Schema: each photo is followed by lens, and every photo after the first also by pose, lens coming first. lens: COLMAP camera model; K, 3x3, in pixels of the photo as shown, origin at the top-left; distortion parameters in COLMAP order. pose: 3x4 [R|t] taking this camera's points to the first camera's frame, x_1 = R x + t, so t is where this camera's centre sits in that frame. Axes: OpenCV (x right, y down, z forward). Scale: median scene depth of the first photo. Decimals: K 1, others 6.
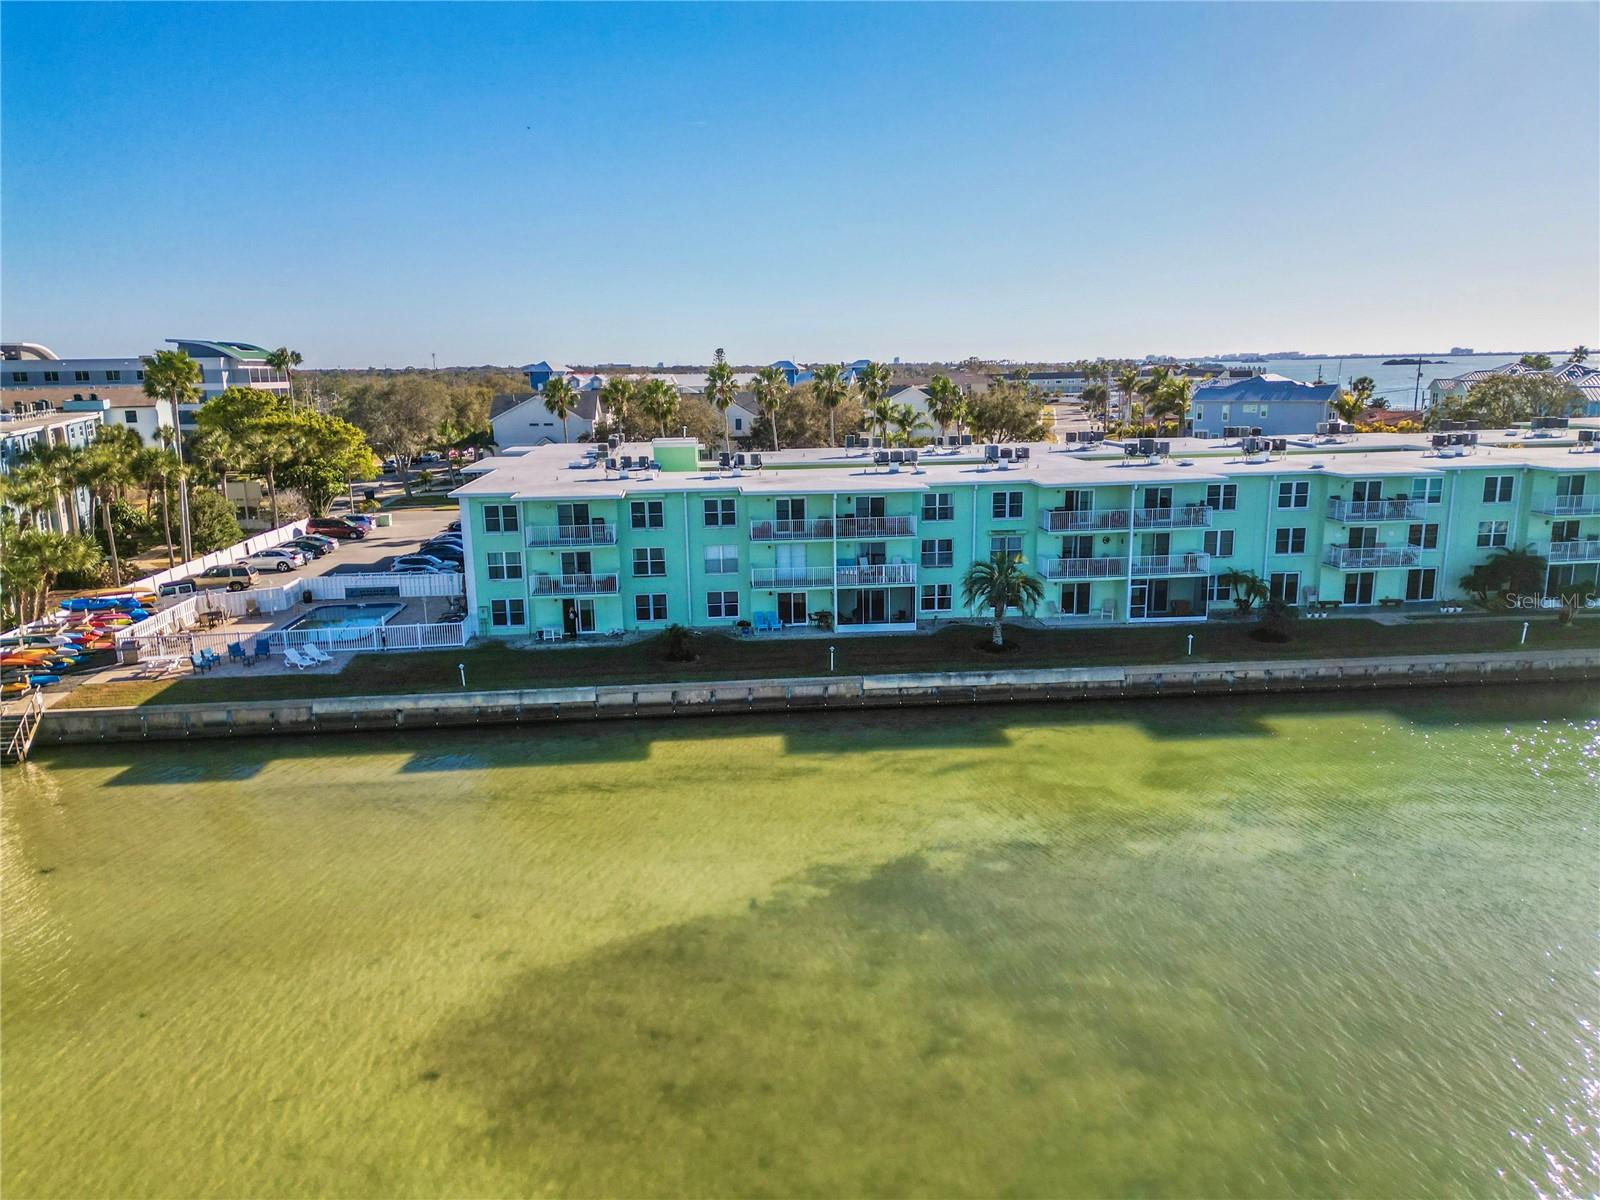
lens RADIAL K [[1116.0, 0, 793.7], [0, 1116.0, 601.2], [0, 0, 1]] dist [0.090359, -0.091501]
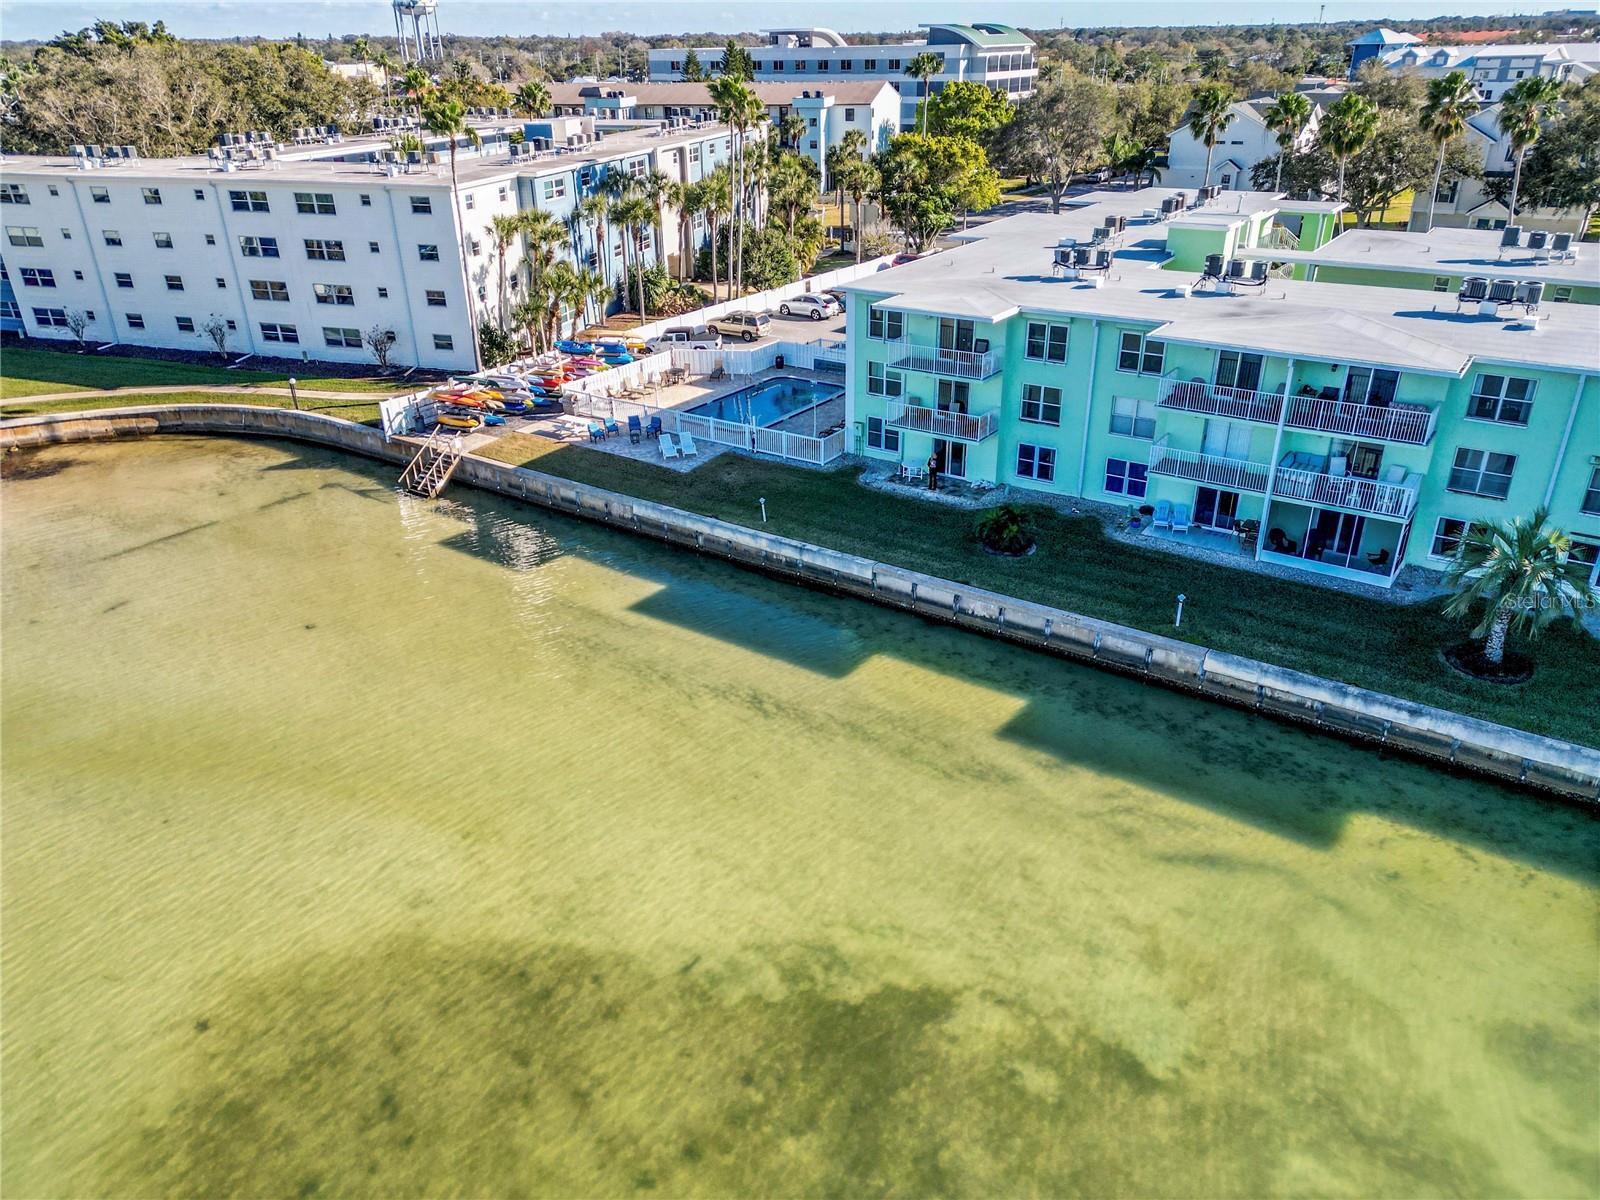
lens RADIAL K [[1117.7, 0, 793.4], [0, 1117.7, 598.9], [0, 0, 1]] dist [0.083791, -0.079385]
pose [[0.763708, 0.288540, -0.577490, 0.230085], [-0.127206, 0.944277, 0.303578, -0.124570], [0.632905, -0.158385, 0.757856, 0.288784]]
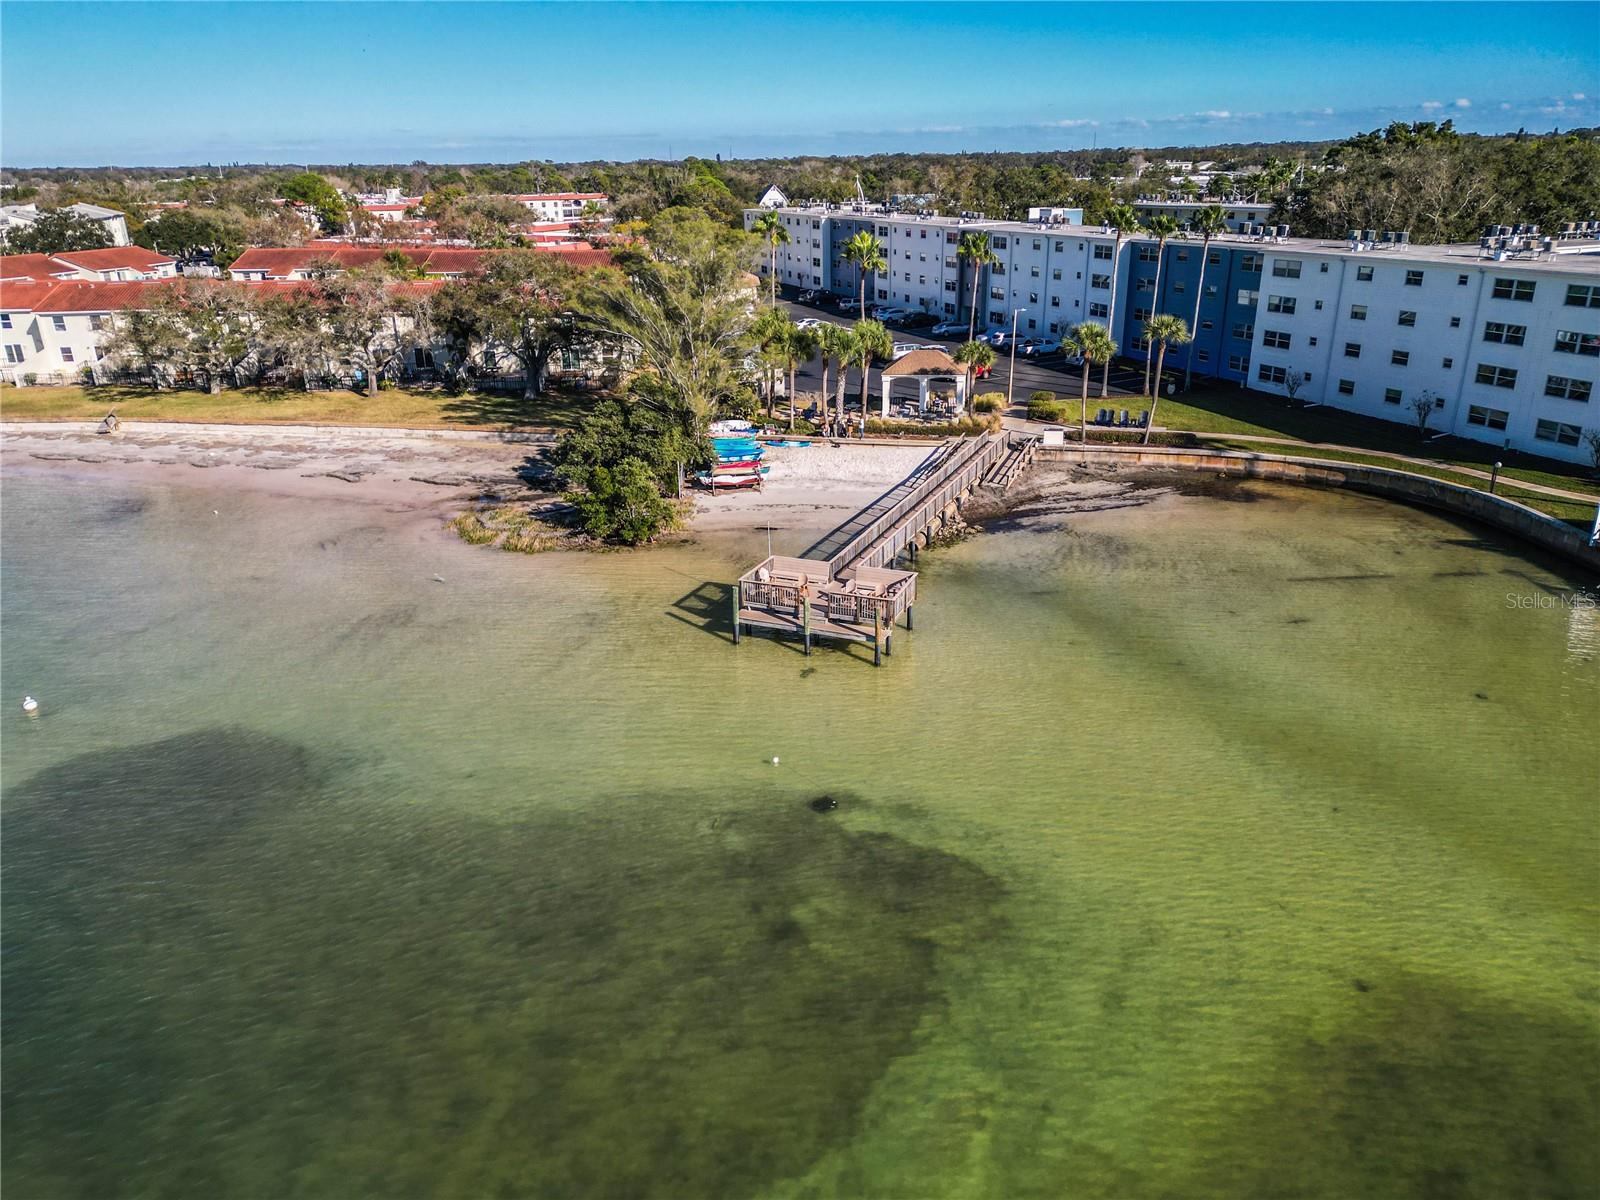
lens RADIAL K [[1117.7, 0, 793.4], [0, 1117.7, 598.9], [0, 0, 1]] dist [0.083791, -0.079385]
pose [[-0.027578, 0.375622, -0.926362, 0.249258], [-0.183304, 0.909101, 0.374080, -0.098962], [0.982669, 0.180122, 0.043782, 0.161333]]
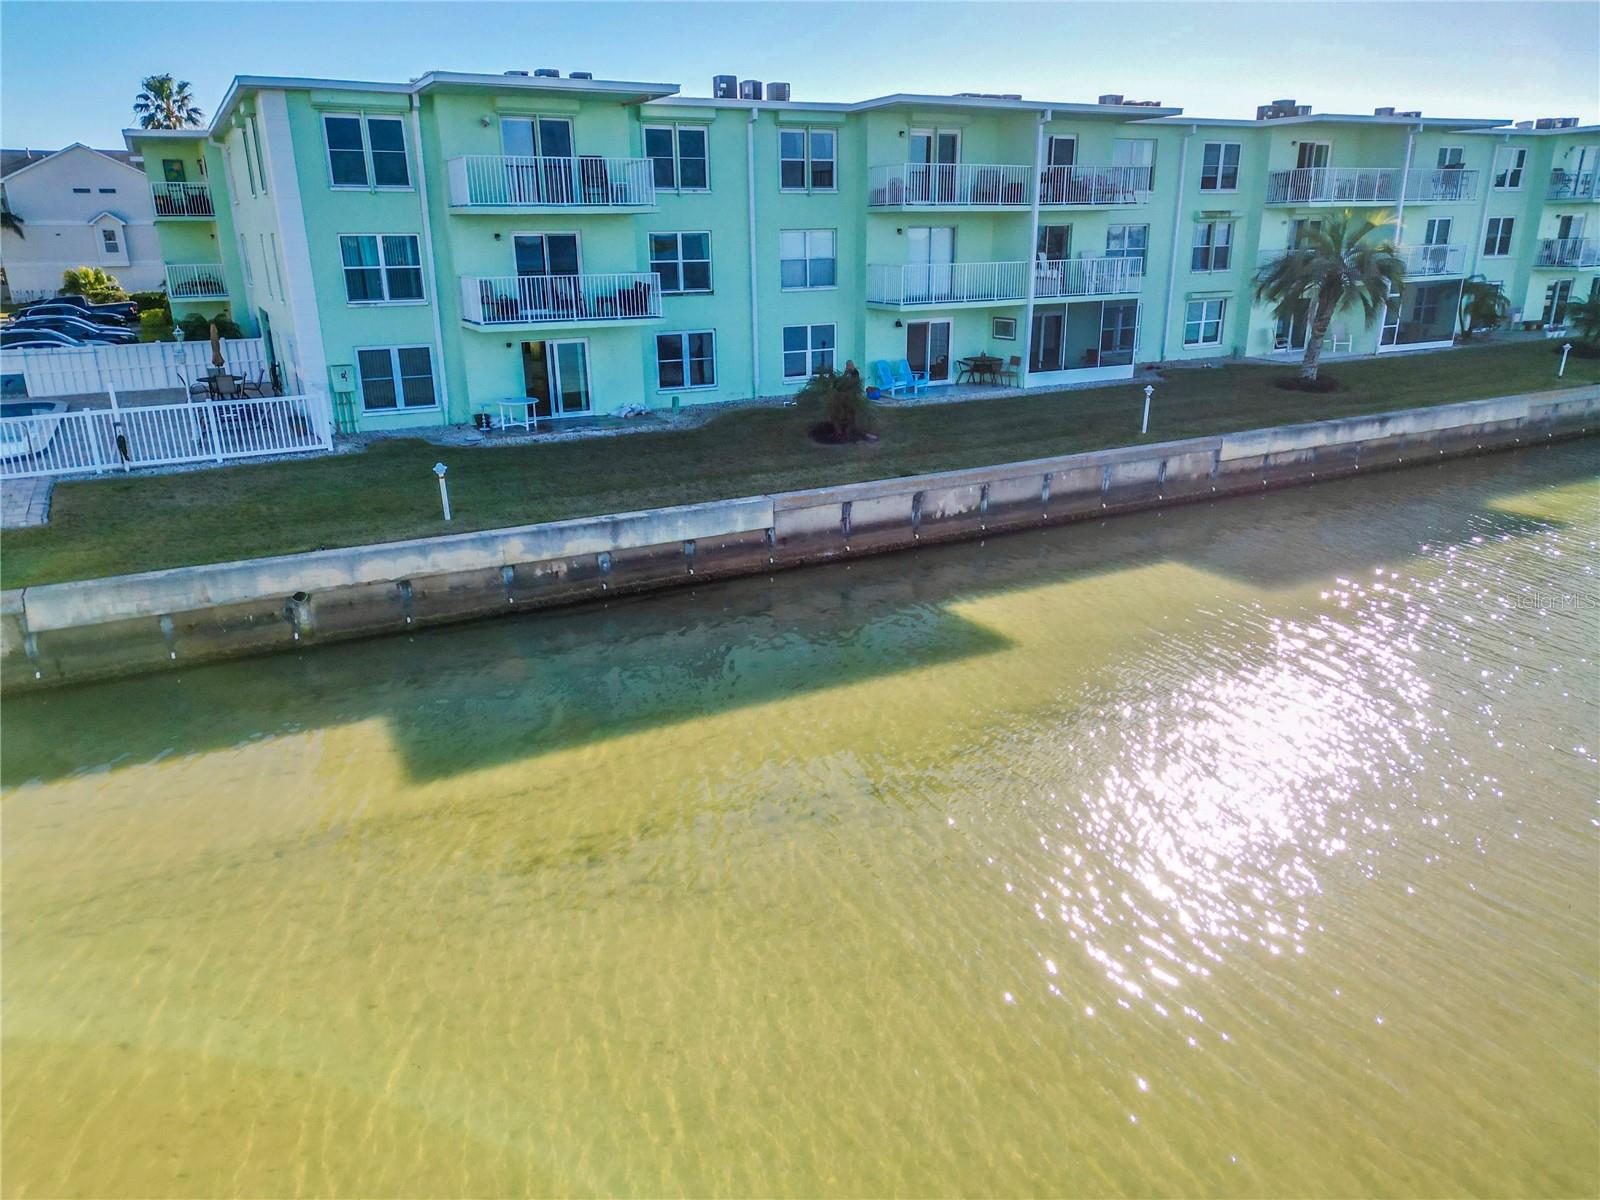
lens RADIAL K [[1116.0, 0, 793.7], [0, 1116.0, 601.2], [0, 0, 1]] dist [0.090359, -0.091501]
pose [[0.918073, -0.118508, 0.378283, -0.295920], [0.078237, 0.989666, 0.120164, 0.057832], [-0.388615, -0.080723, 0.917857, 0.520621]]
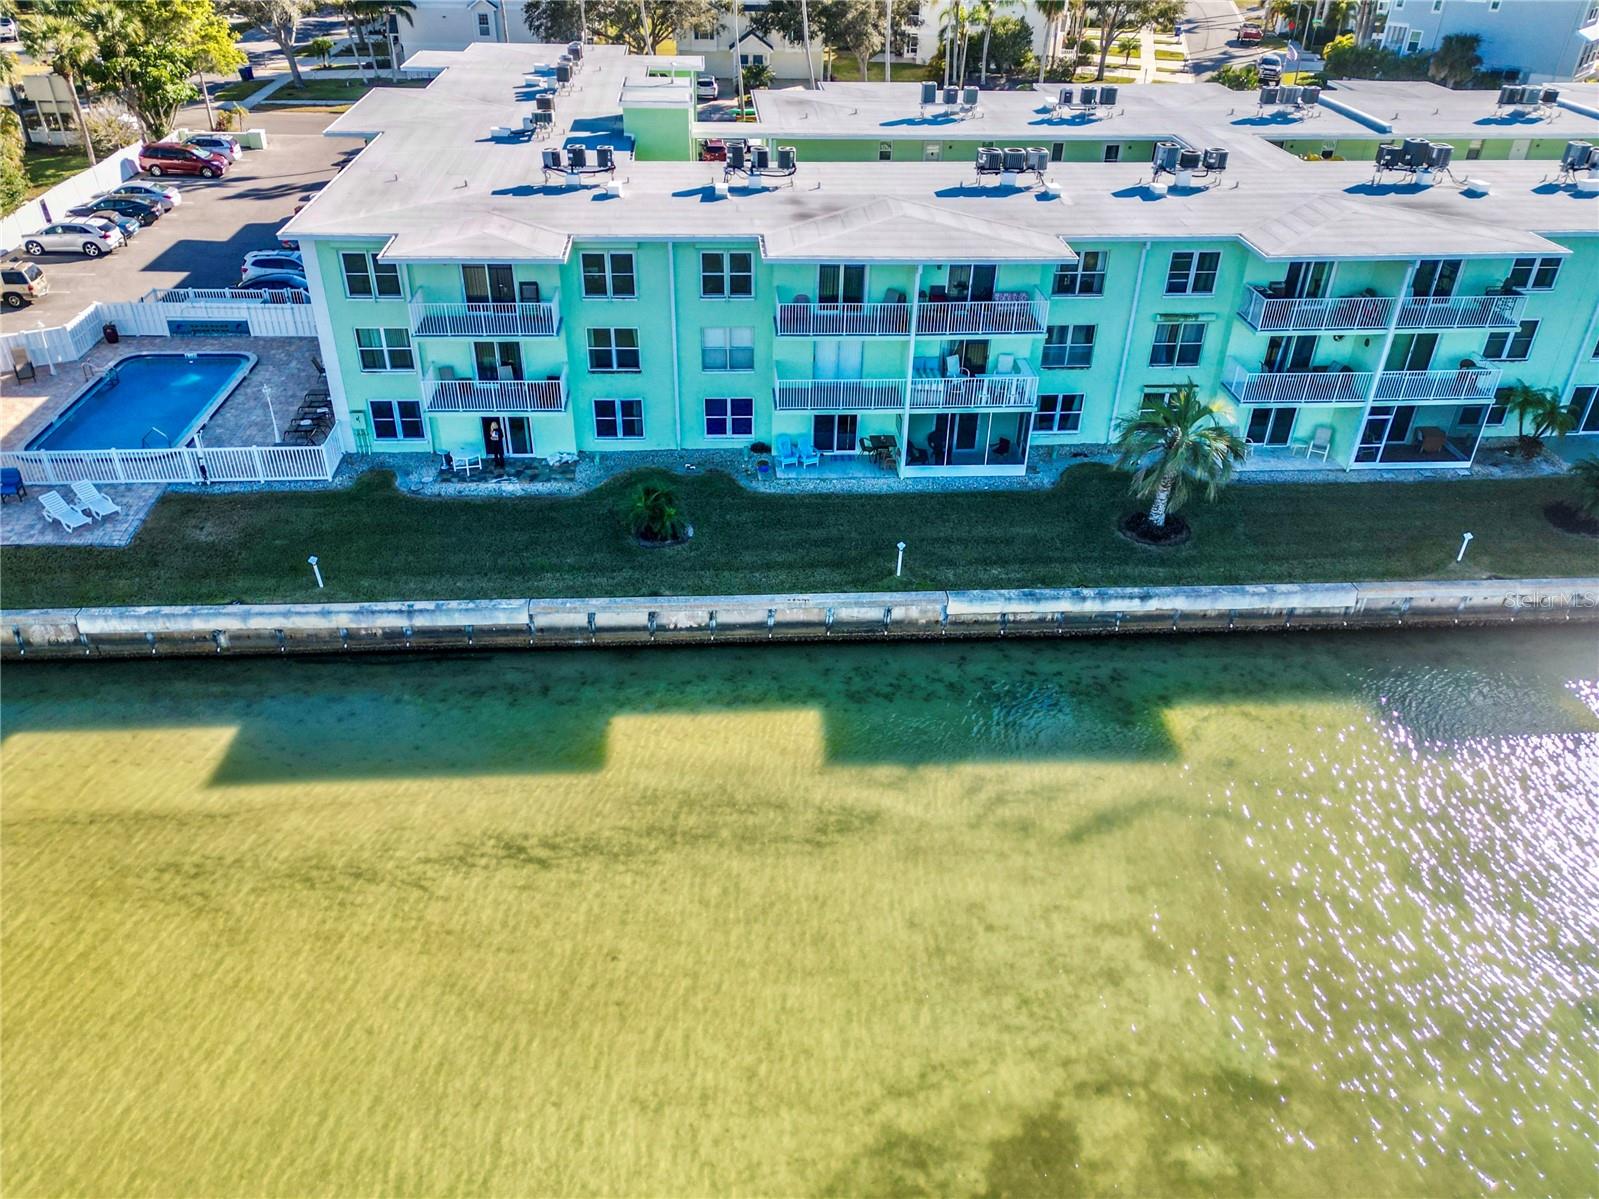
lens RADIAL K [[1191.6, 0, 793.6], [0, 1191.6, 601.7], [0, 0, 1]] dist [0.091167, -0.090410]
pose [[0.999206, 0.039506, 0.005142, -0.026364], [-0.038777, 0.934803, 0.353045, -0.148475], [0.009141, -0.352964, 0.935592, 0.320951]]
